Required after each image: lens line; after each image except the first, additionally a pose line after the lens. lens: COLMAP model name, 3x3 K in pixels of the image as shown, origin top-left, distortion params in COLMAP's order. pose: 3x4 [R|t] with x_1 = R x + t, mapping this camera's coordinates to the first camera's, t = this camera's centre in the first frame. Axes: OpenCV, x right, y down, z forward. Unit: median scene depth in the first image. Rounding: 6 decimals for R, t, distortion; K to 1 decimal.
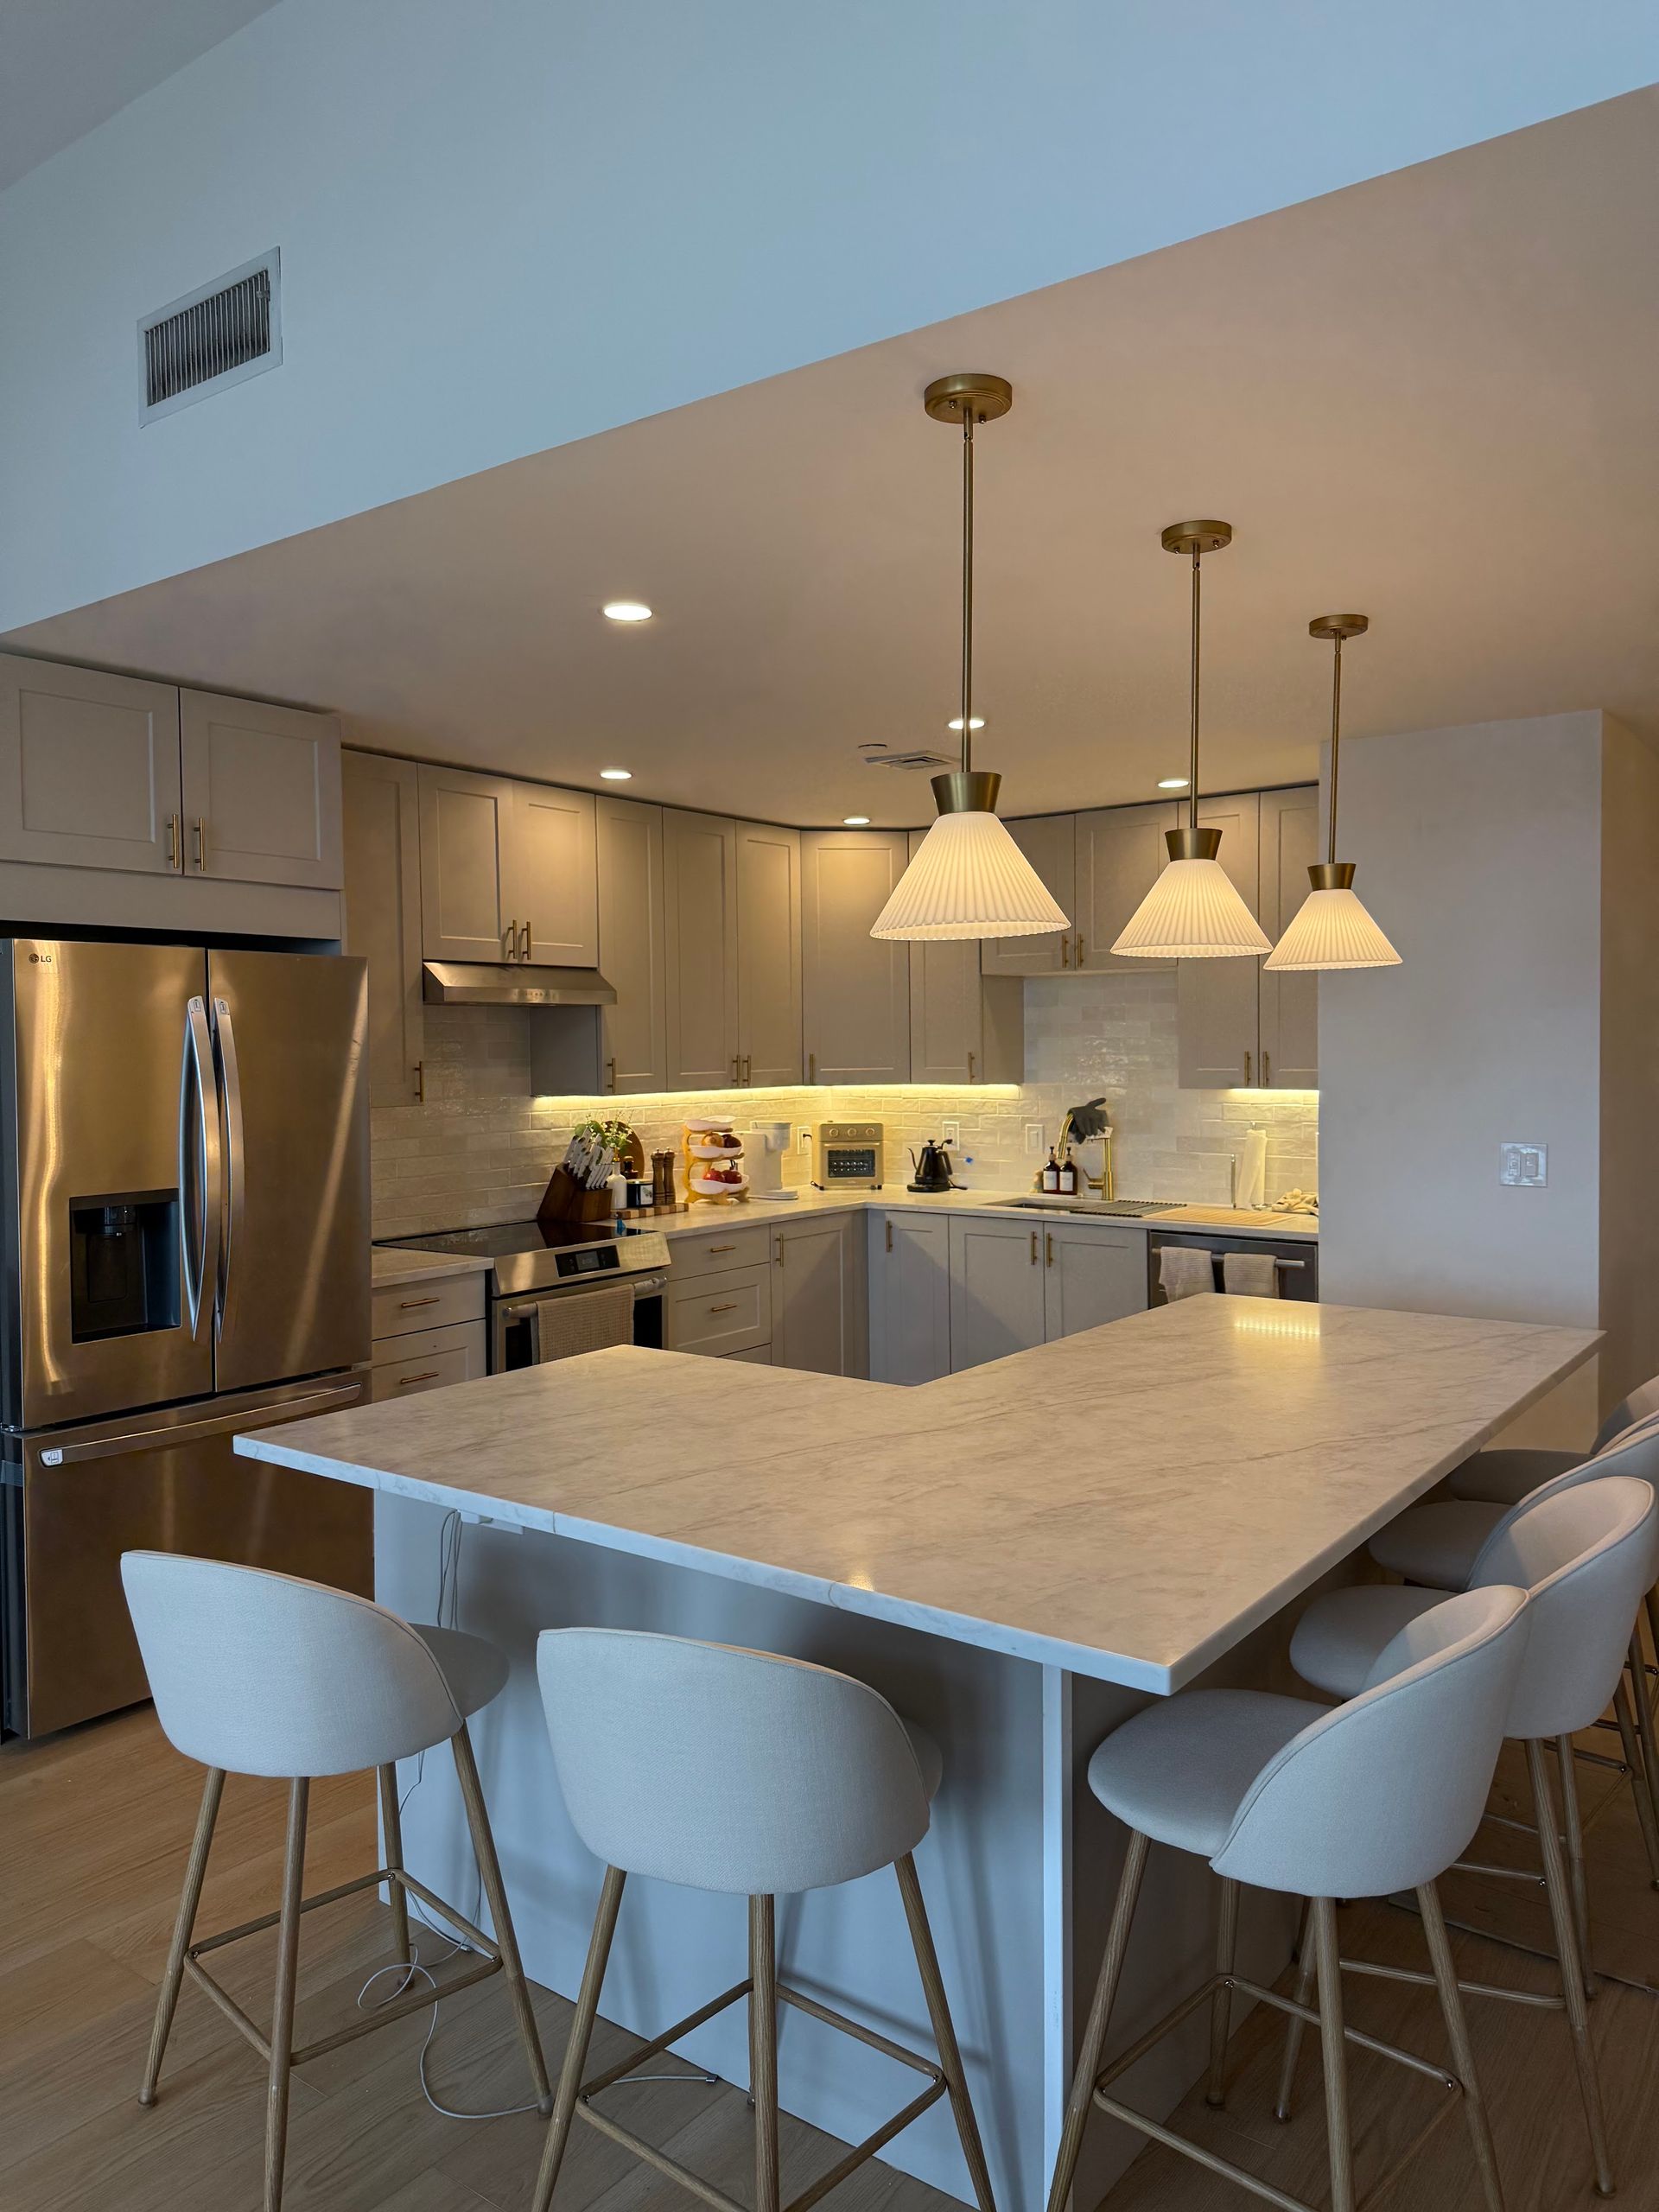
lens RADIAL K [[1566.9, 0, 825.3], [0, 1566.9, 1097.9], [0, 0, 1]] dist [0.015601, -0.017780]
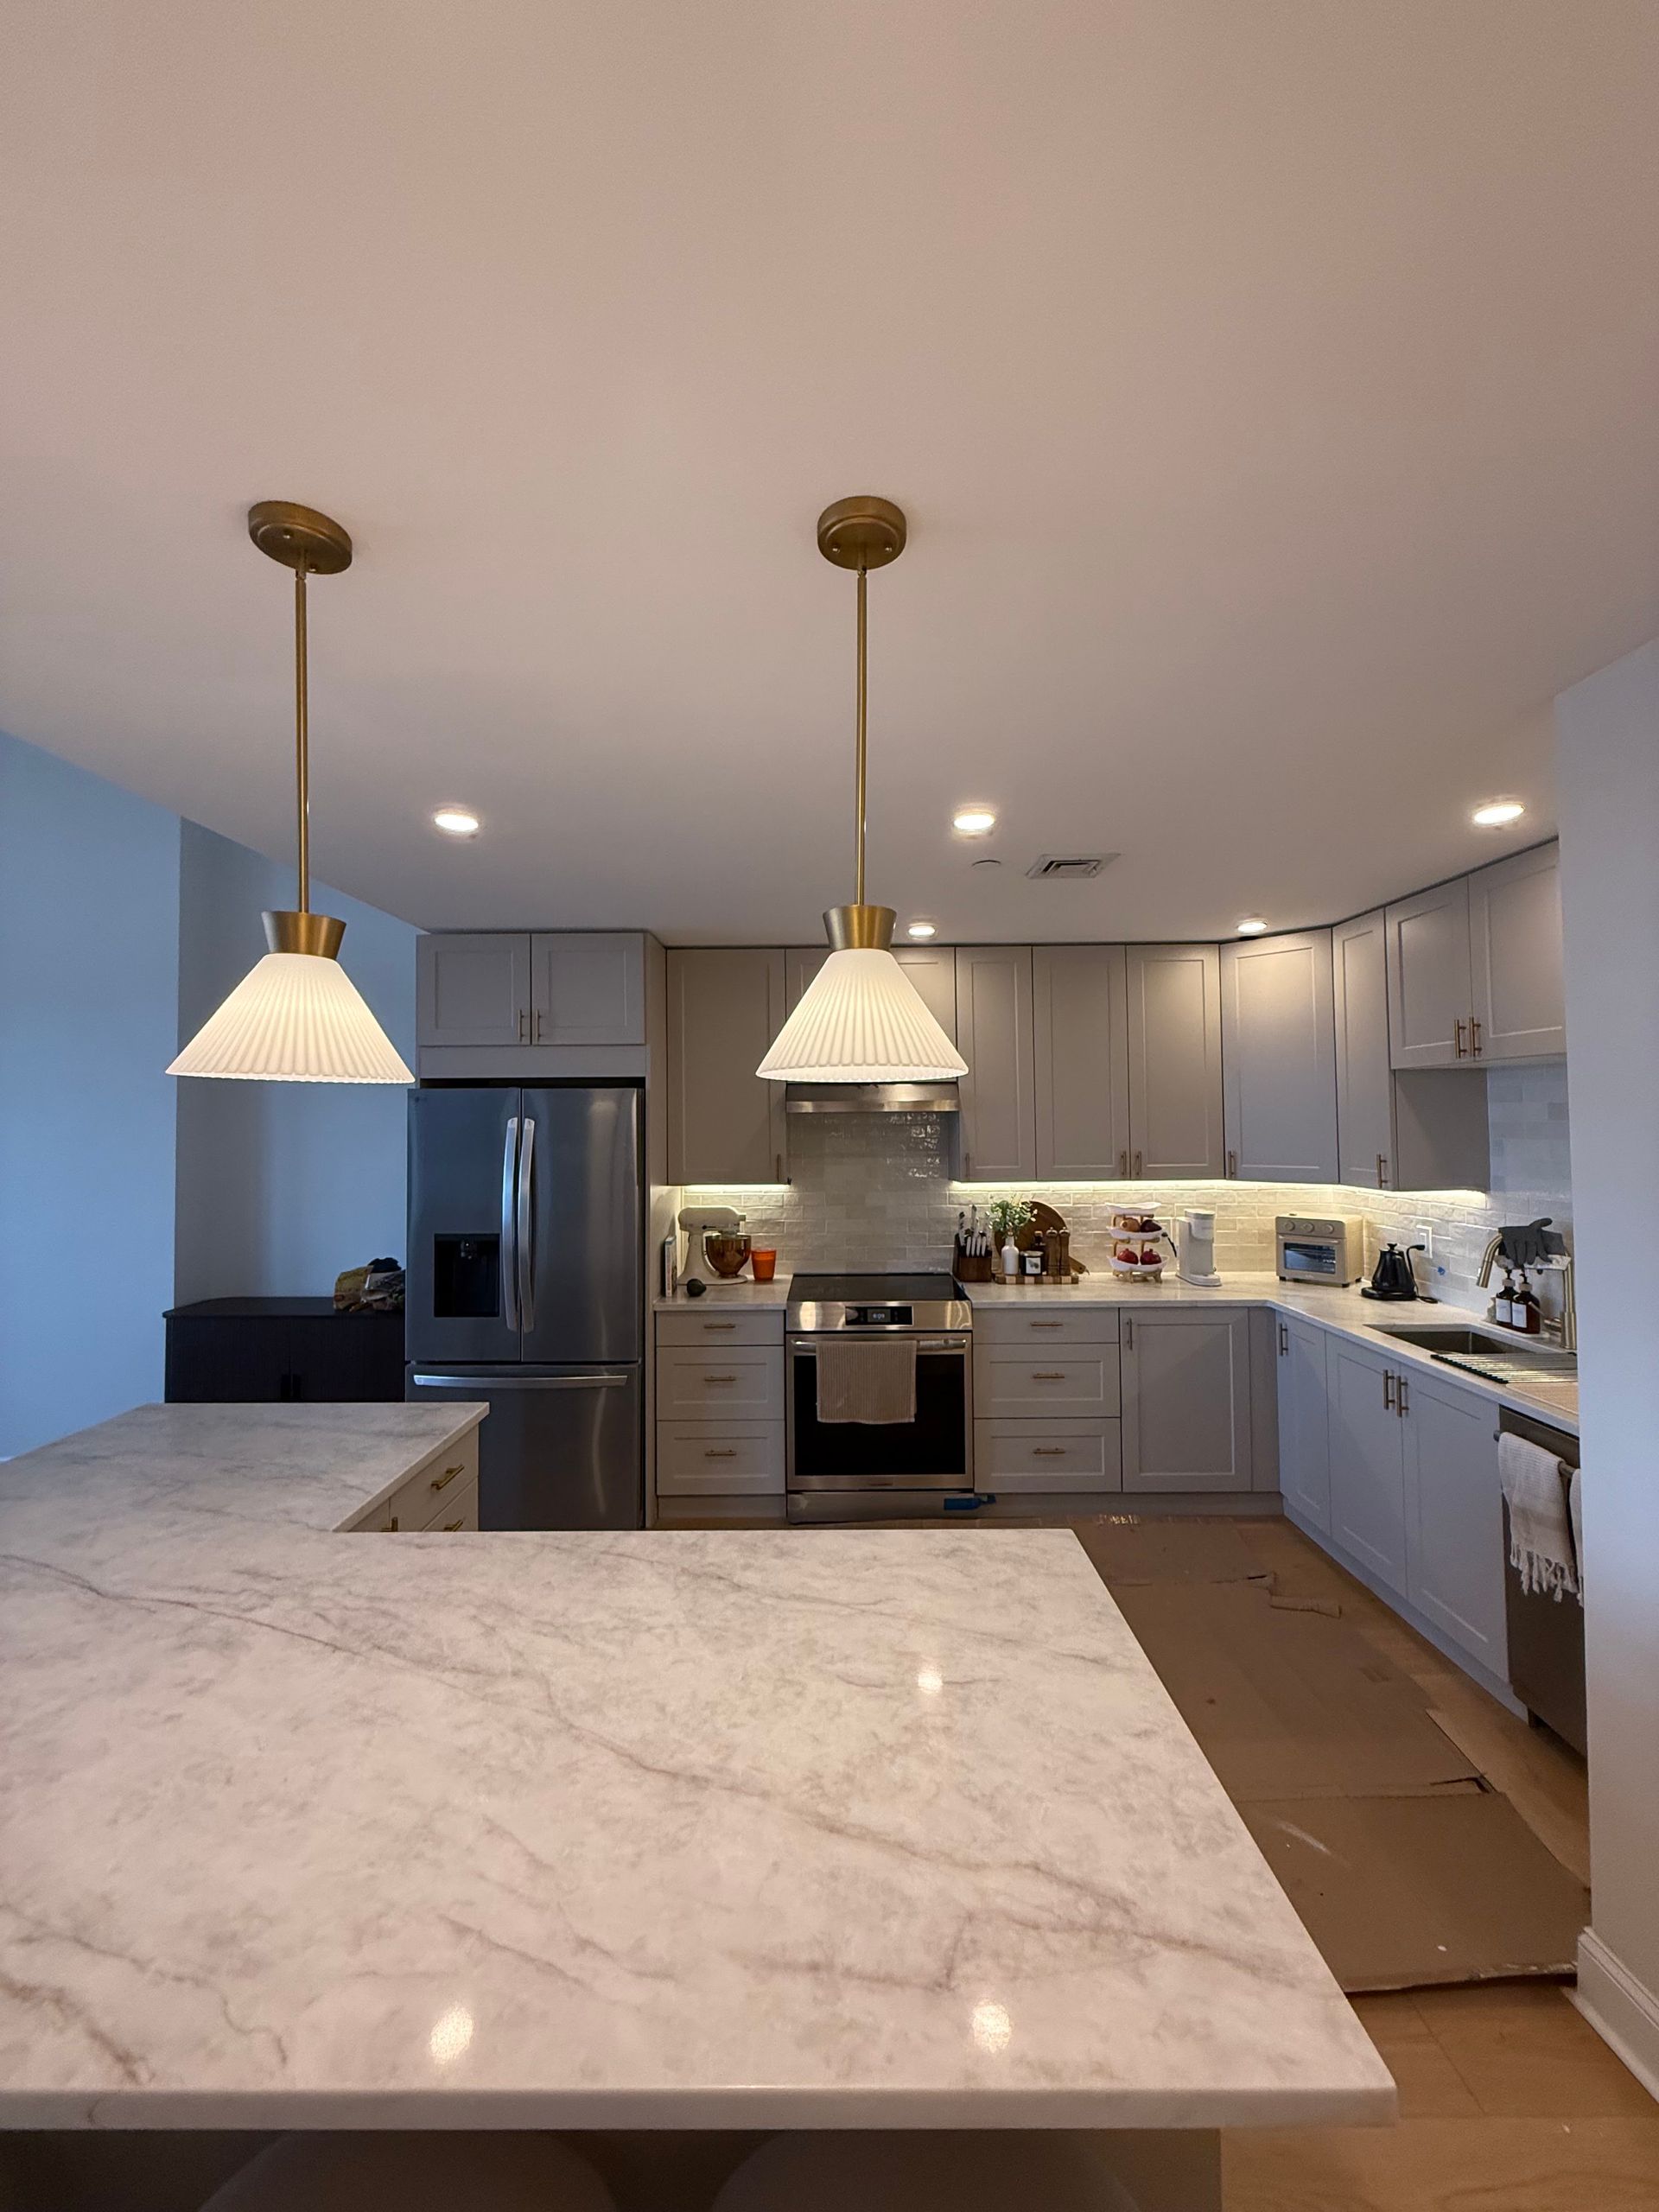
lens RADIAL K [[873.6, 0, 824.5], [0, 873.6, 1091.2], [0, 0, 1]] dist [-0.000607, 0.000130]
pose [[0.580653, -0.028660, -0.813647, 0.322189], [-0.025447, 0.998253, -0.053323, -0.030537], [0.813754, 0.051667, 0.578909, 0.438647]]
